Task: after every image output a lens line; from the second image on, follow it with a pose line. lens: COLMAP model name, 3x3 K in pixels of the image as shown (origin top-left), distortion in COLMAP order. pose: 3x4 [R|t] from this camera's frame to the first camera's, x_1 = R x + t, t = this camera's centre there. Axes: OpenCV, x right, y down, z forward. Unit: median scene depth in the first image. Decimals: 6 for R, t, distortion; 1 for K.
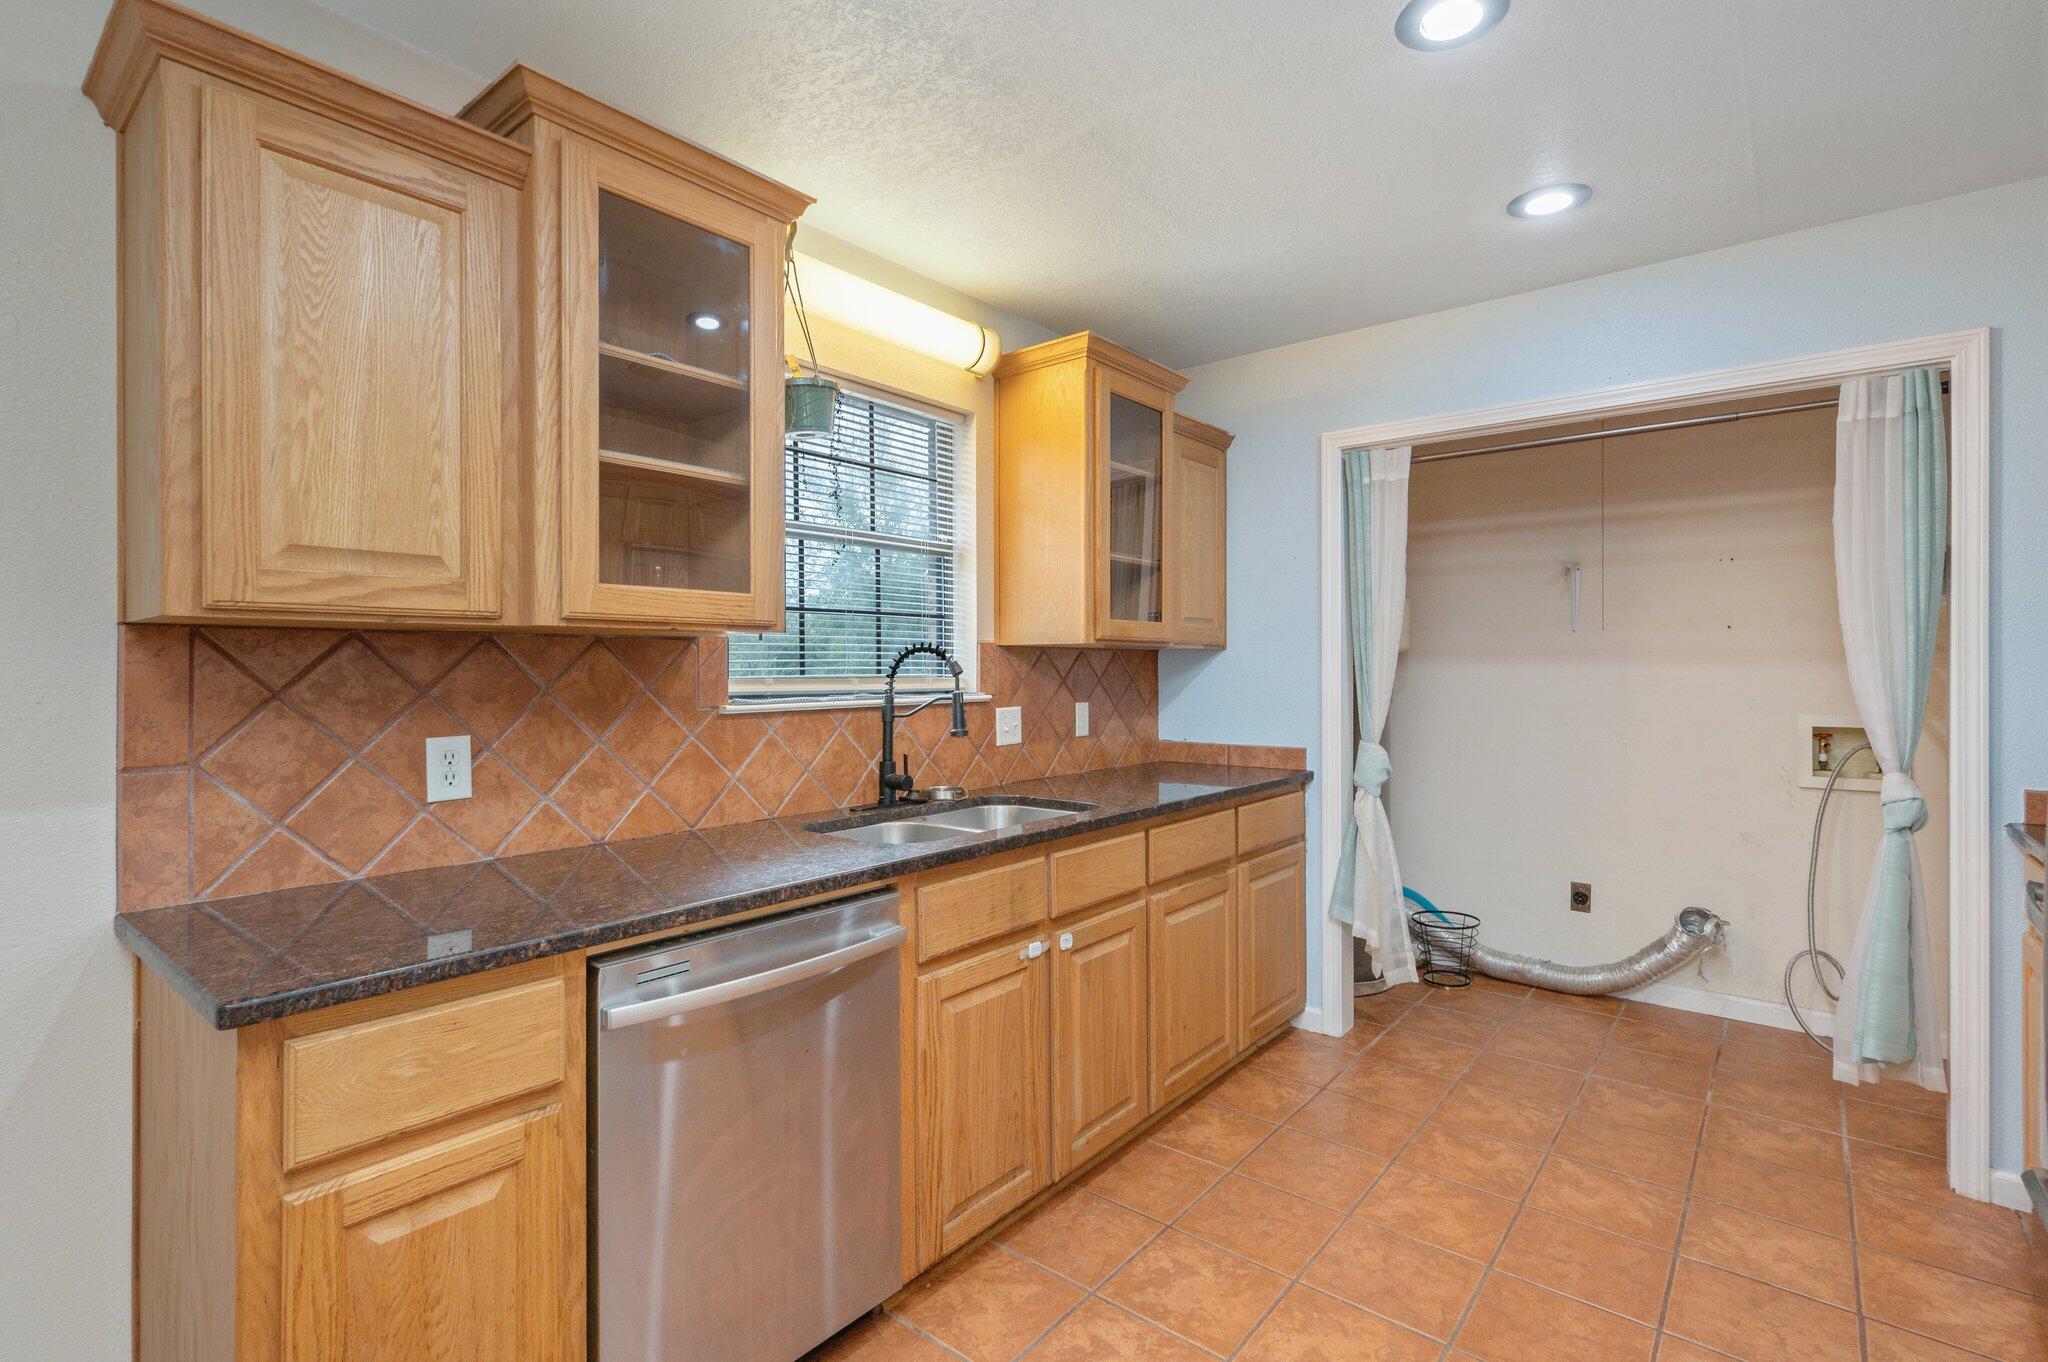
lens RADIAL K [[945.8, 0, 1031.0], [0, 945.8, 667.6], [0, 0, 1]] dist [-0.001425, 0.000344]
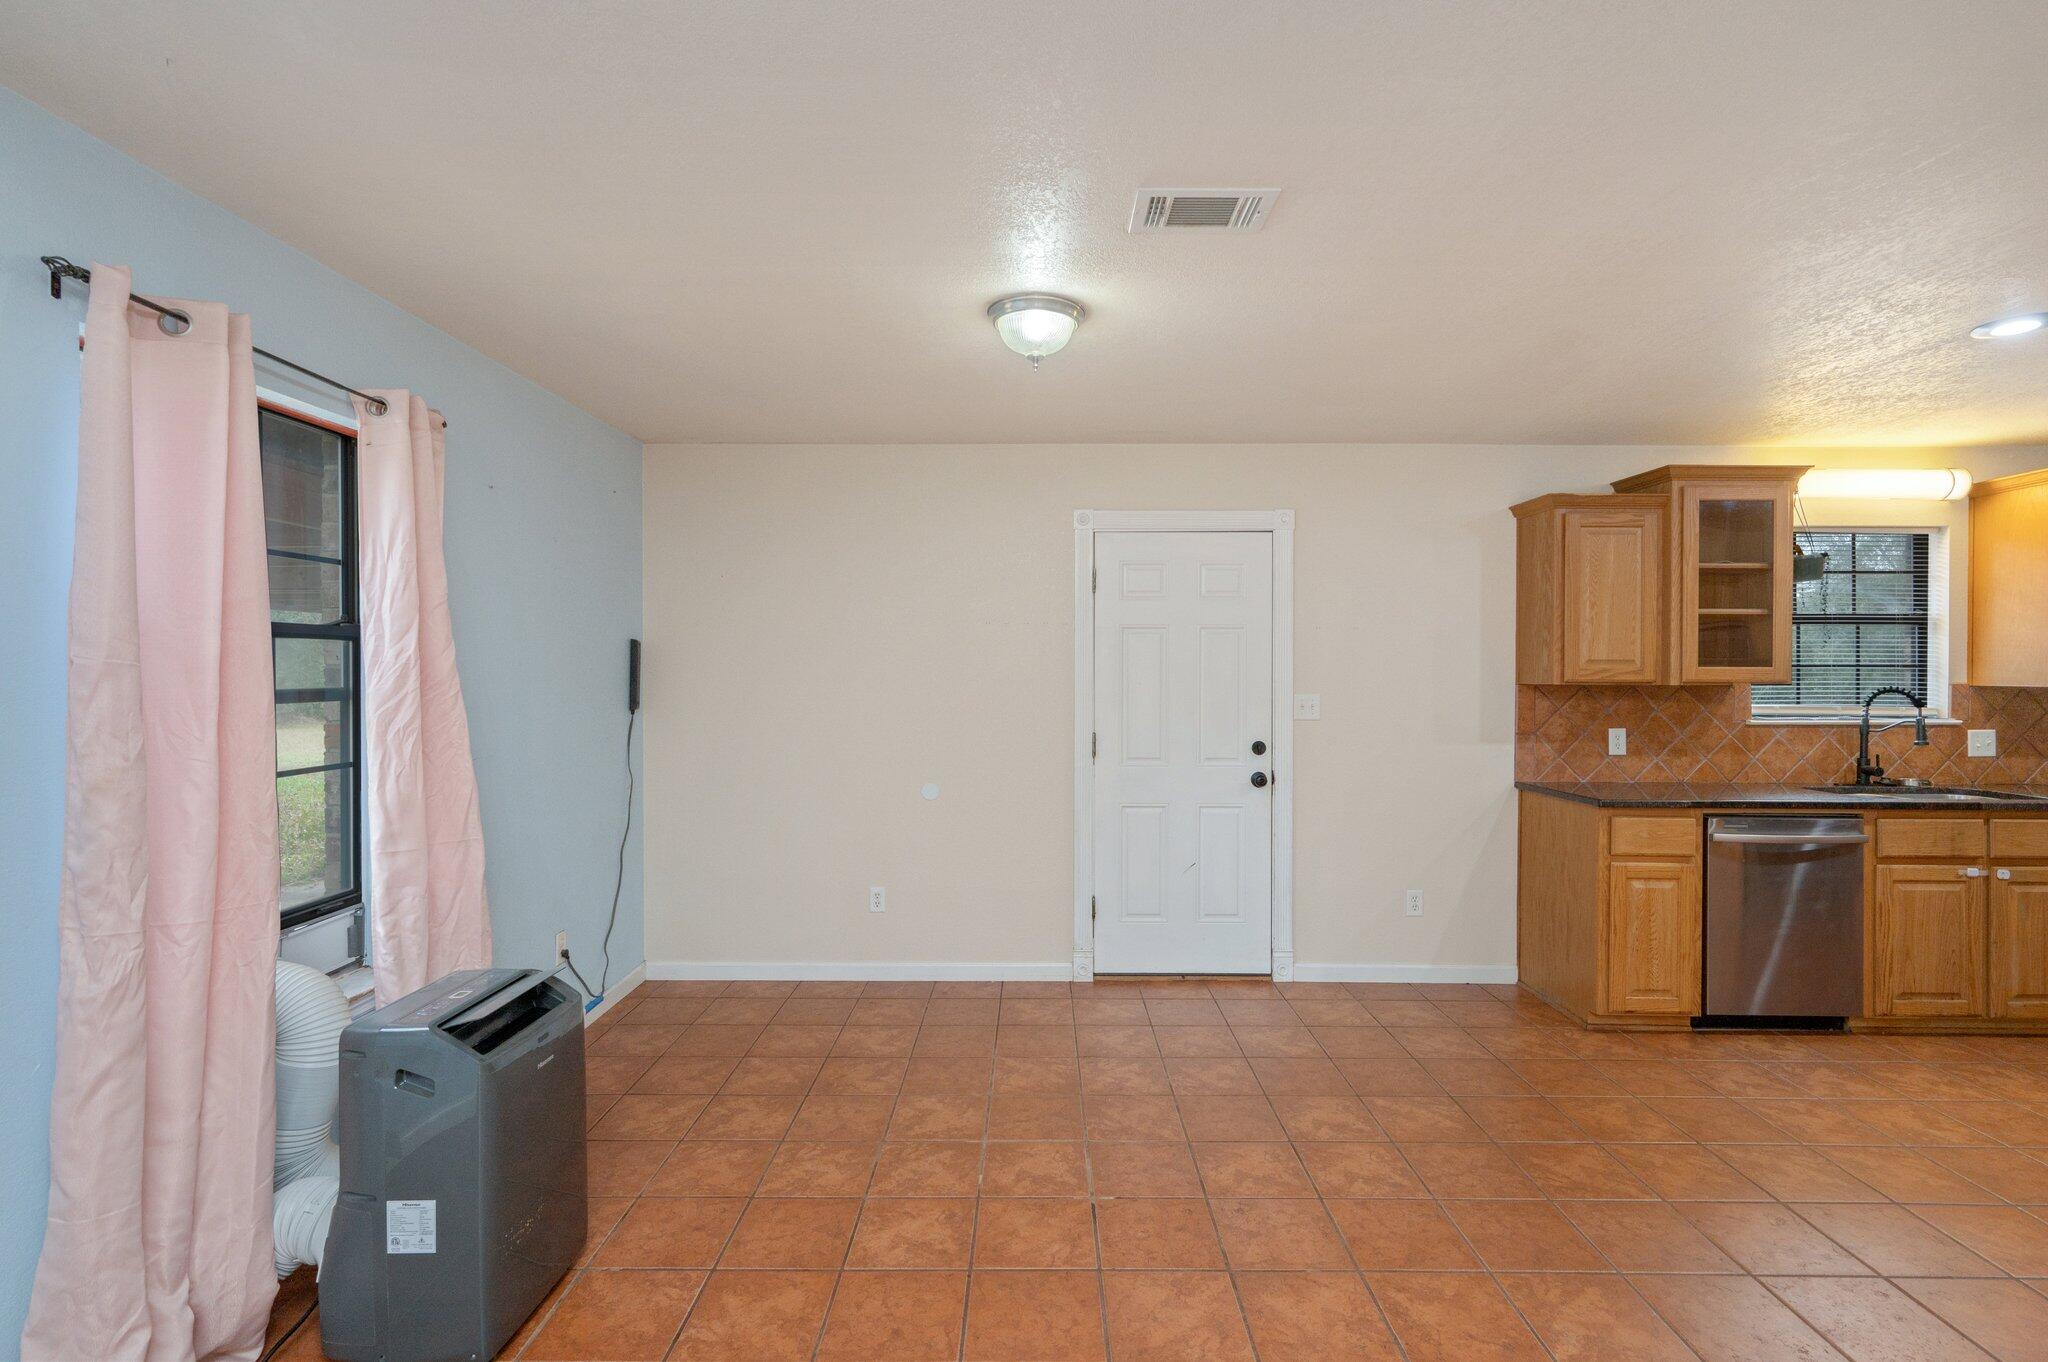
lens RADIAL K [[945.8, 0, 1025.3], [0, 945.8, 680.6], [0, 0, 1]] dist [-0.001425, 0.000344]
pose [[0.619814, 0.010027, -0.784685, 0.234386], [-0.004460, 0.999947, 0.009255, -0.044889], [0.784736, -0.002237, 0.619826, -1.169410]]
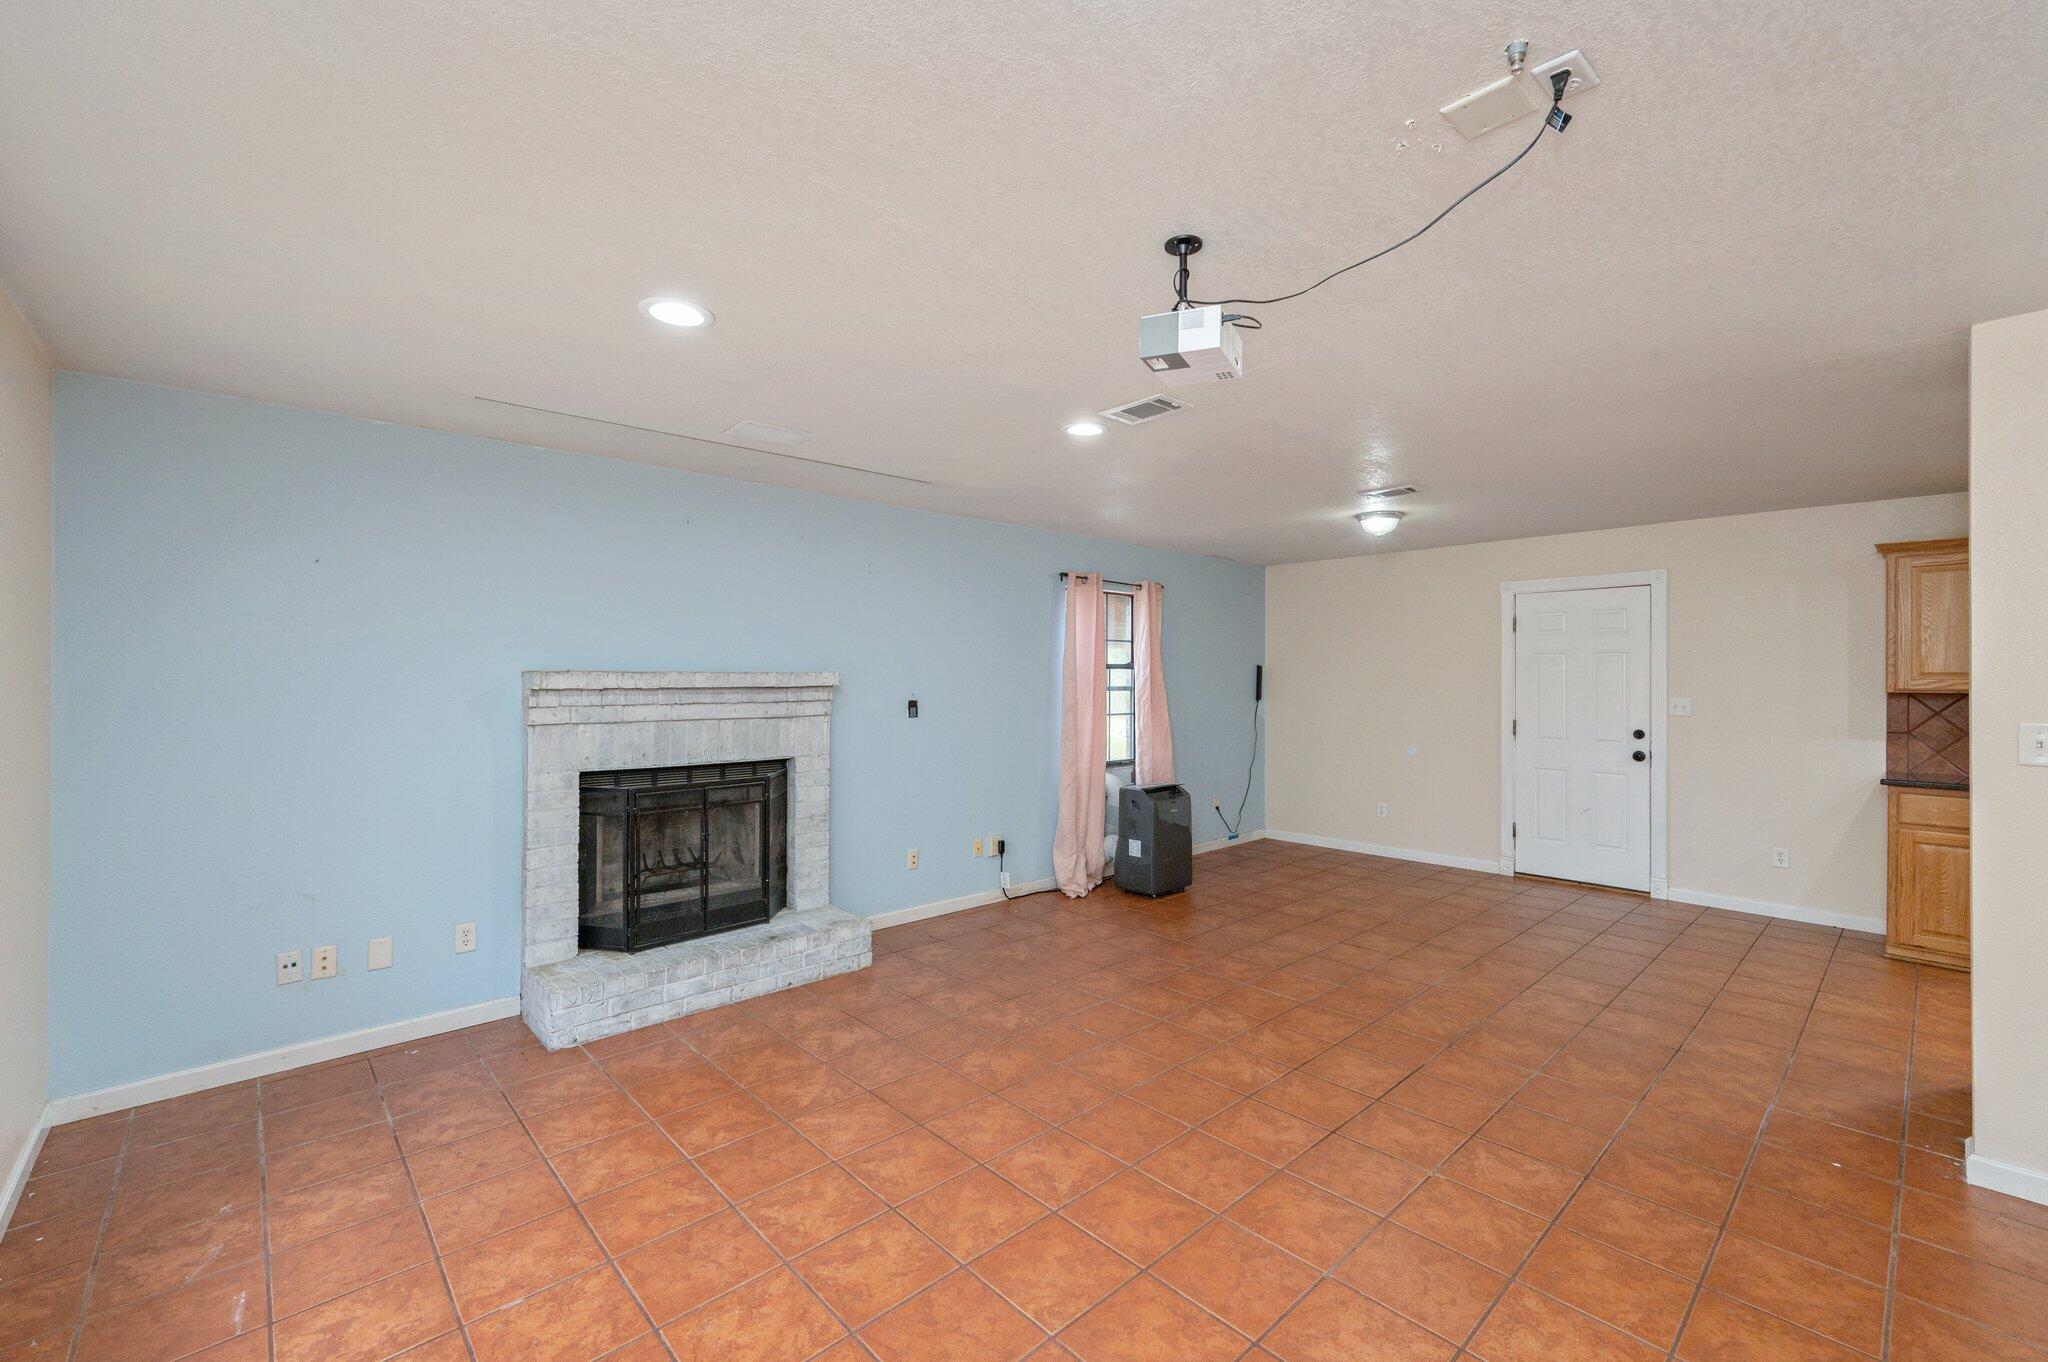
lens RADIAL K [[842.1, 0, 1041.2], [0, 842.1, 682.8], [0, 0, 1]] dist [-0.000668, 0.000220]
pose [[-0.133553, 0.001567, -0.991040, 1.550701], [-0.007942, 0.999965, 0.002651, -0.038758], [0.991010, 0.008225, -0.133536, -1.041430]]
